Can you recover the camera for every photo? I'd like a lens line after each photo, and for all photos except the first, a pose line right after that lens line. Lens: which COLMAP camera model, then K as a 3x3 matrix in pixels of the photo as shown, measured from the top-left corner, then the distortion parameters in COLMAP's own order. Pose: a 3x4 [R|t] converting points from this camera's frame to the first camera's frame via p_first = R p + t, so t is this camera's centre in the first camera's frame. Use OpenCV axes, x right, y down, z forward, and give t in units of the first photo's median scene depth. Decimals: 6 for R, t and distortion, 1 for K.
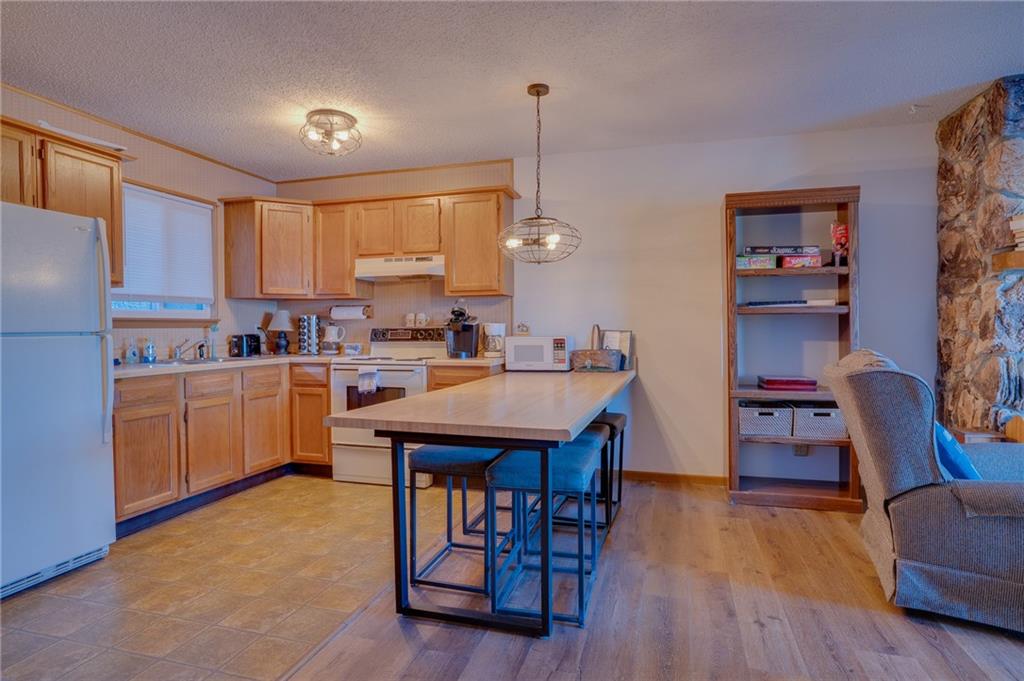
lens RADIAL K [[560.8, 0, 509.3], [0, 560.8, 339.8], [0, 0, 1]] dist [-0.049607, 0.034833]
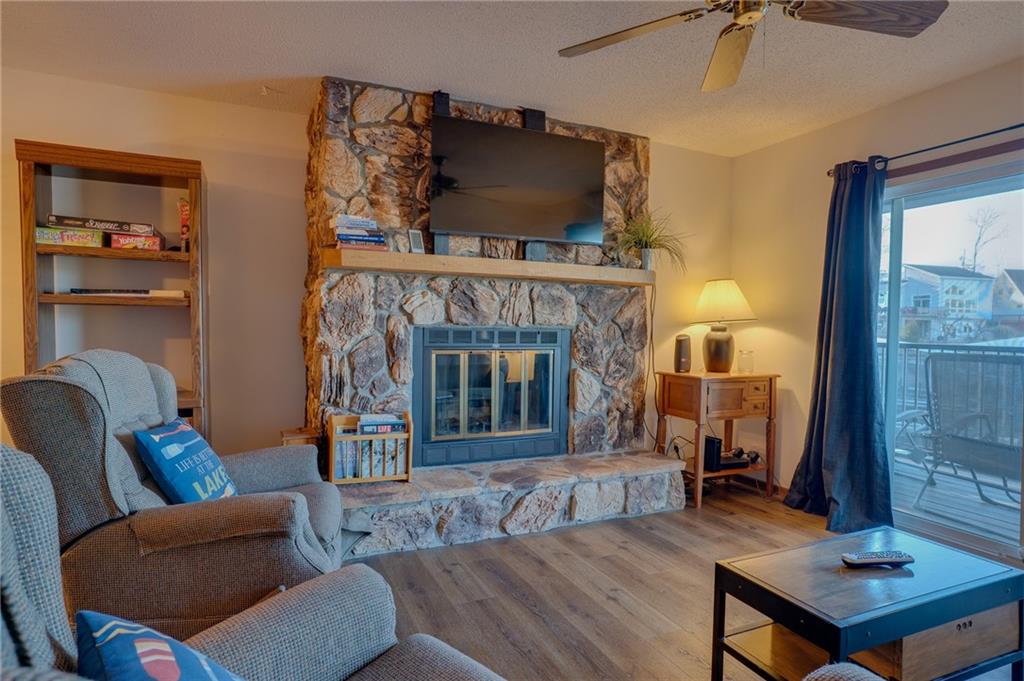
lens RADIAL K [[560.8, 0, 513.6], [0, 560.8, 340.1], [0, 0, 1]] dist [-0.049607, 0.034833]
pose [[0.753231, -0.001553, 0.657754, 0.401149], [-0.002757, 0.999981, 0.005519, -0.002014], [-0.657750, -0.005971, 0.753213, 0.013773]]
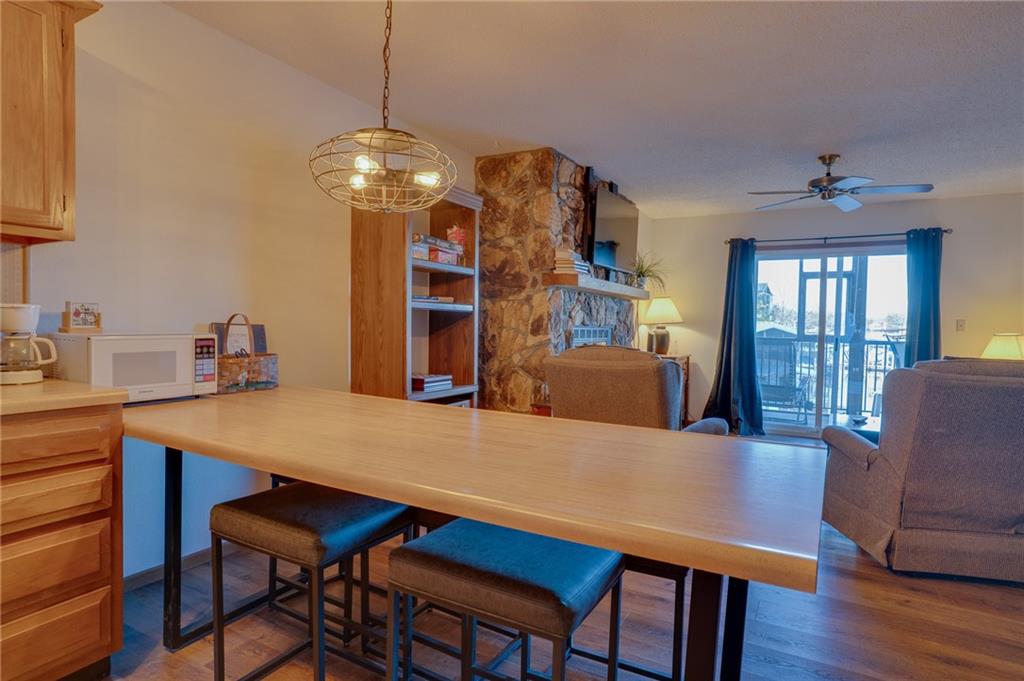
lens RADIAL K [[560.8, 0, 511.6], [0, 560.8, 340.6], [0, 0, 1]] dist [-0.049607, 0.034833]
pose [[0.225242, -0.018946, 0.974119, -0.419476], [-0.000830, 0.999807, 0.019637, -0.011820], [-0.974303, -0.005232, 0.225182, 0.638770]]
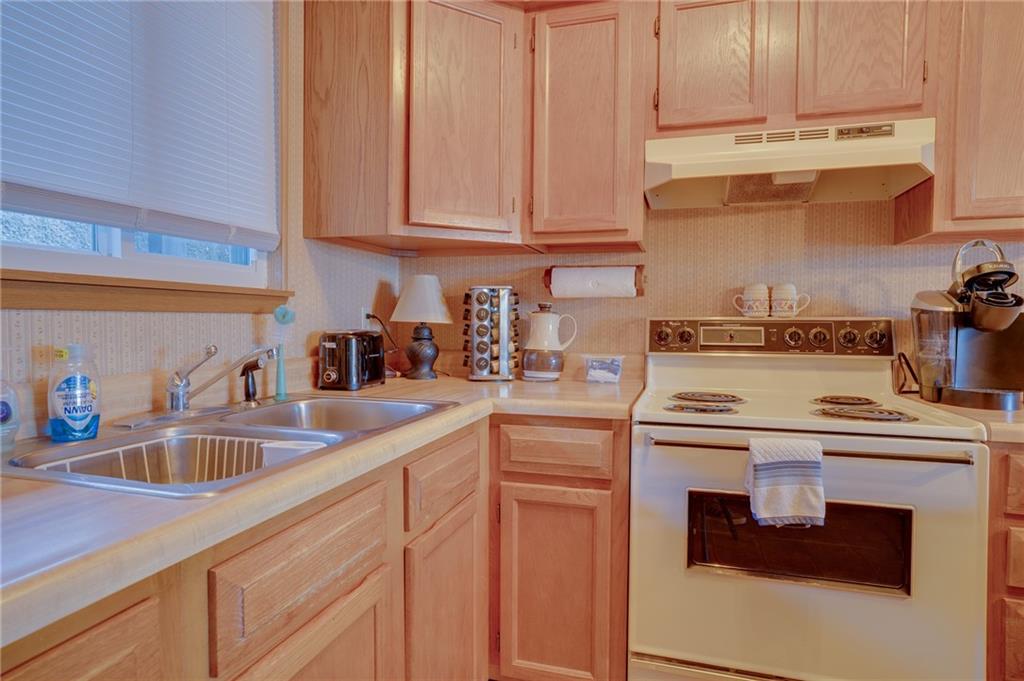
lens RADIAL K [[560.8, 0, 510.8], [0, 560.8, 340.4], [0, 0, 1]] dist [-0.049607, 0.034833]
pose [[0.999892, 0.010891, -0.009913, -0.451510], [-0.010741, 0.999829, 0.015054, -0.013402], [0.010075, -0.014946, 0.999838, 0.760693]]
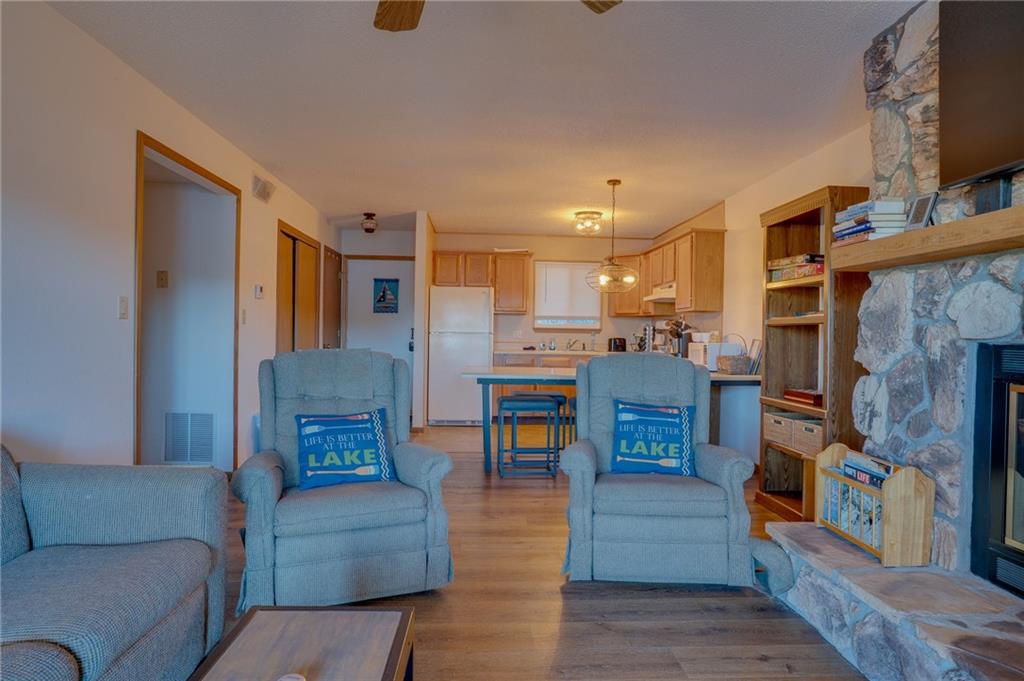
lens RADIAL K [[560.8, 0, 506.1], [0, 560.8, 337.8], [0, 0, 1]] dist [-0.049607, 0.034833]
pose [[0.332067, 0.017337, -0.943097, 1.234492], [-0.038867, 0.999233, 0.004684, -0.007156], [0.942455, 0.035100, 0.332486, 0.179077]]
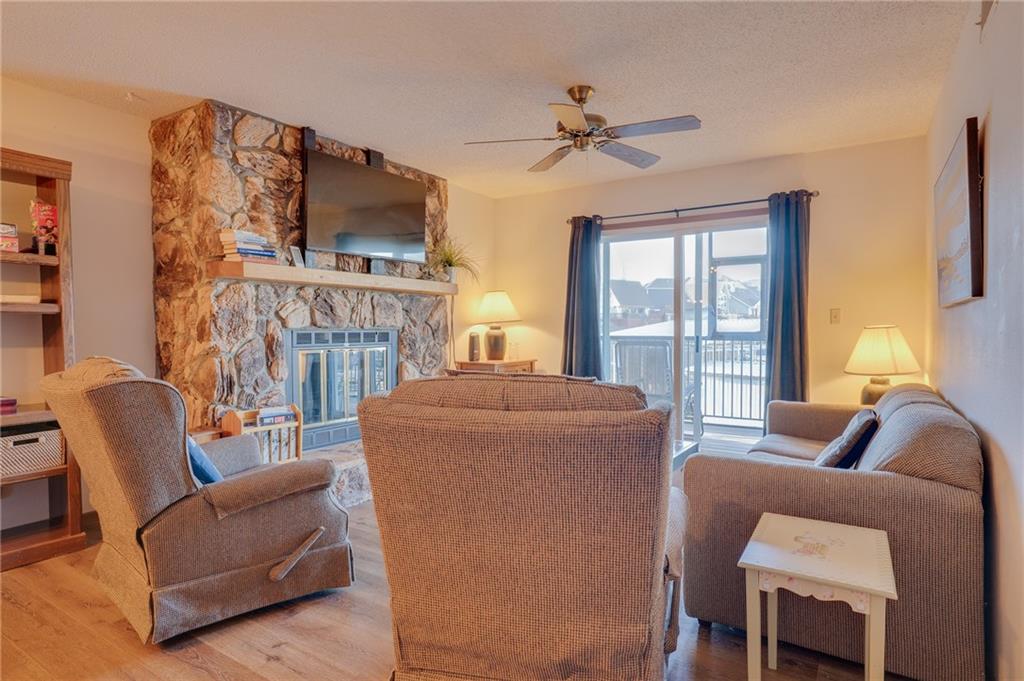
lens RADIAL K [[560.8, 0, 512.1], [0, 560.8, 339.7], [0, 0, 1]] dist [-0.049607, 0.034833]
pose [[0.282715, -0.017018, 0.959053, 0.013355], [0.021818, 0.999698, 0.011308, -0.002915], [-0.958956, 0.017728, 0.283001, 0.112604]]
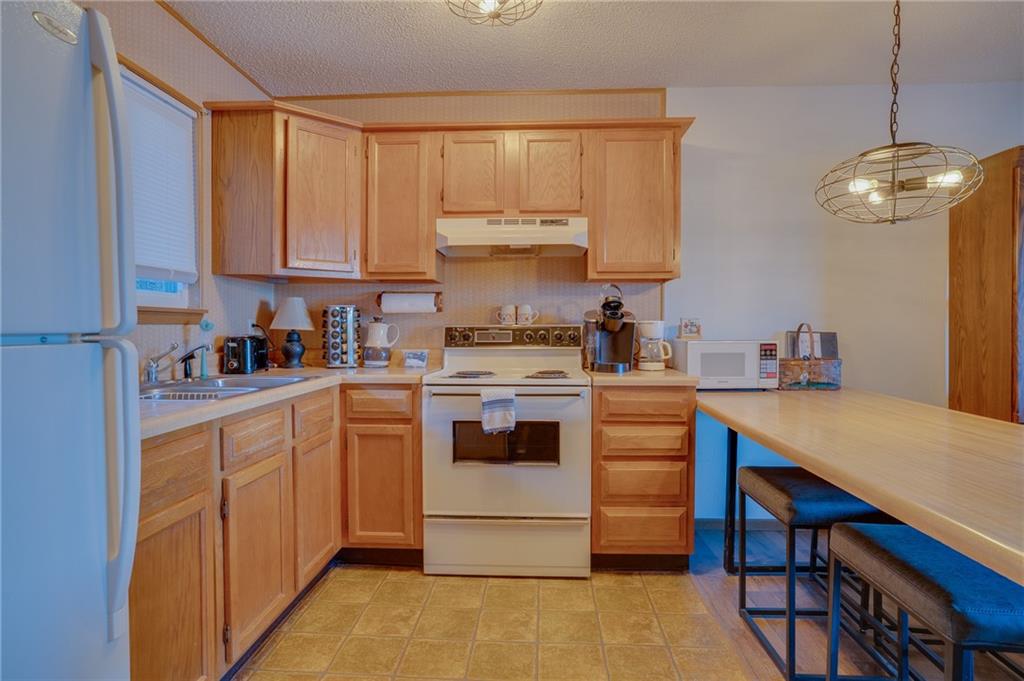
lens RADIAL K [[560.8, 0, 510.4], [0, 560.8, 339.7], [0, 0, 1]] dist [-0.049607, 0.034833]
pose [[0.972598, 0.000065, 0.232493, -0.424911], [-0.000397, 0.999999, 0.001380, -0.008178], [-0.232493, -0.001434, 0.972597, 0.443189]]
